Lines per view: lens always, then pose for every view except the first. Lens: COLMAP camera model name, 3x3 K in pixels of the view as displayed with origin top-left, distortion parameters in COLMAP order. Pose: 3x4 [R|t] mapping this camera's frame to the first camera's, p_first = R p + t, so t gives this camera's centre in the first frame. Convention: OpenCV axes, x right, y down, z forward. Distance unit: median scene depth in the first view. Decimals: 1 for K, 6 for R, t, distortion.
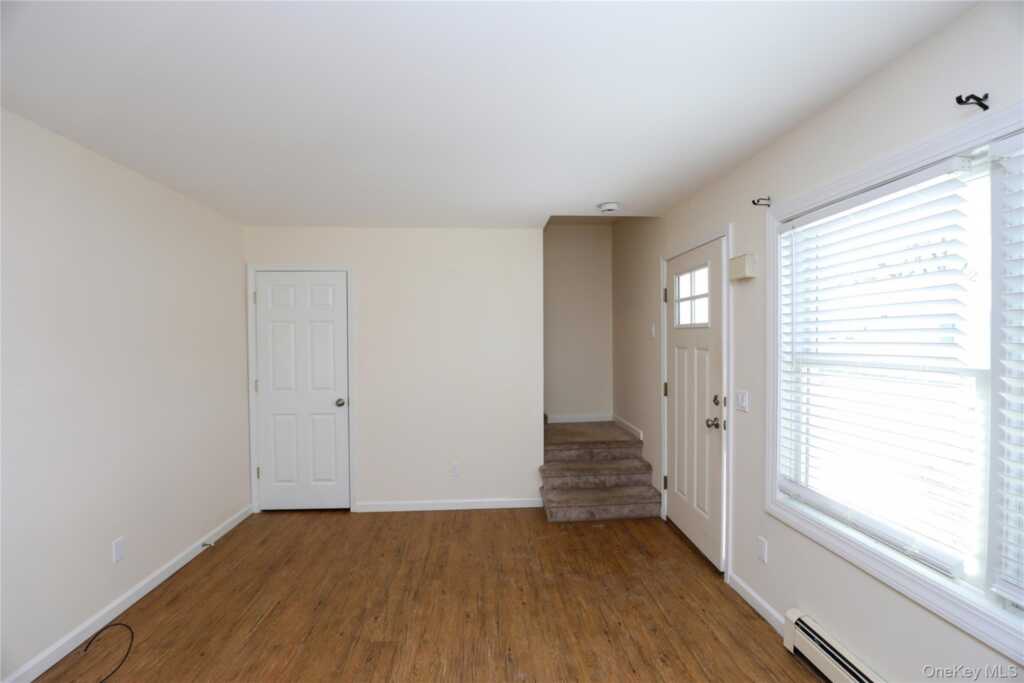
lens RADIAL K [[471.2, 0, 513.4], [0, 471.2, 343.1], [0, 0, 1]] dist [-0.027573, 0.000411]
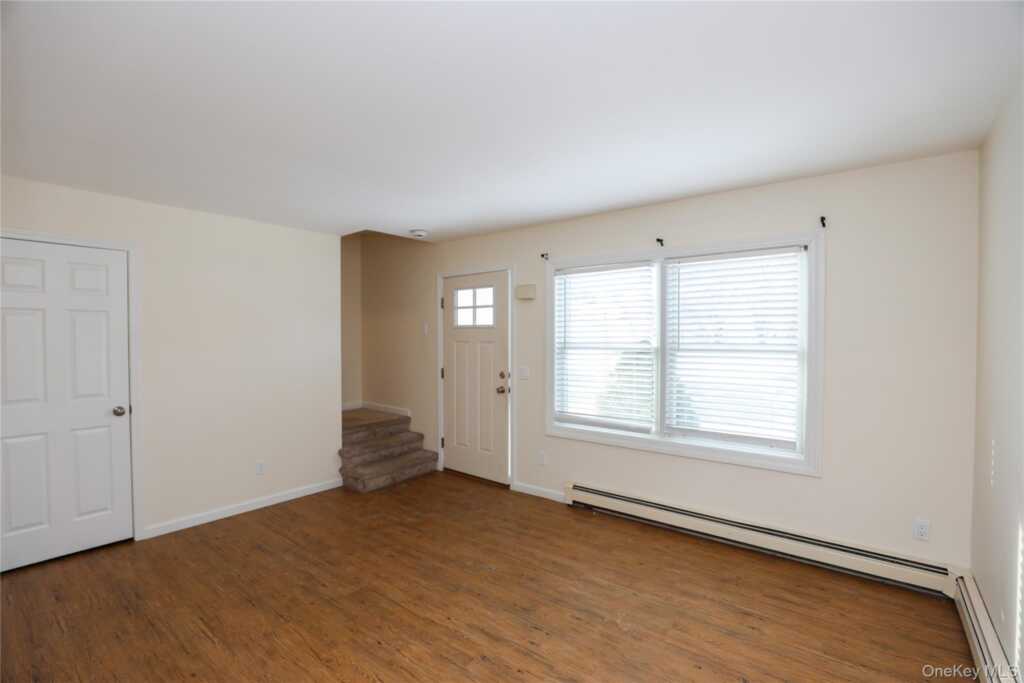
lens RADIAL K [[471.2, 0, 510.9], [0, 471.2, 340.8], [0, 0, 1]] dist [-0.027573, 0.000411]
pose [[0.670326, -0.001252, 0.742066, -0.573780], [0.004688, 0.999986, -0.002548, 0.010507], [-0.742052, 0.005186, 0.670322, -0.052091]]
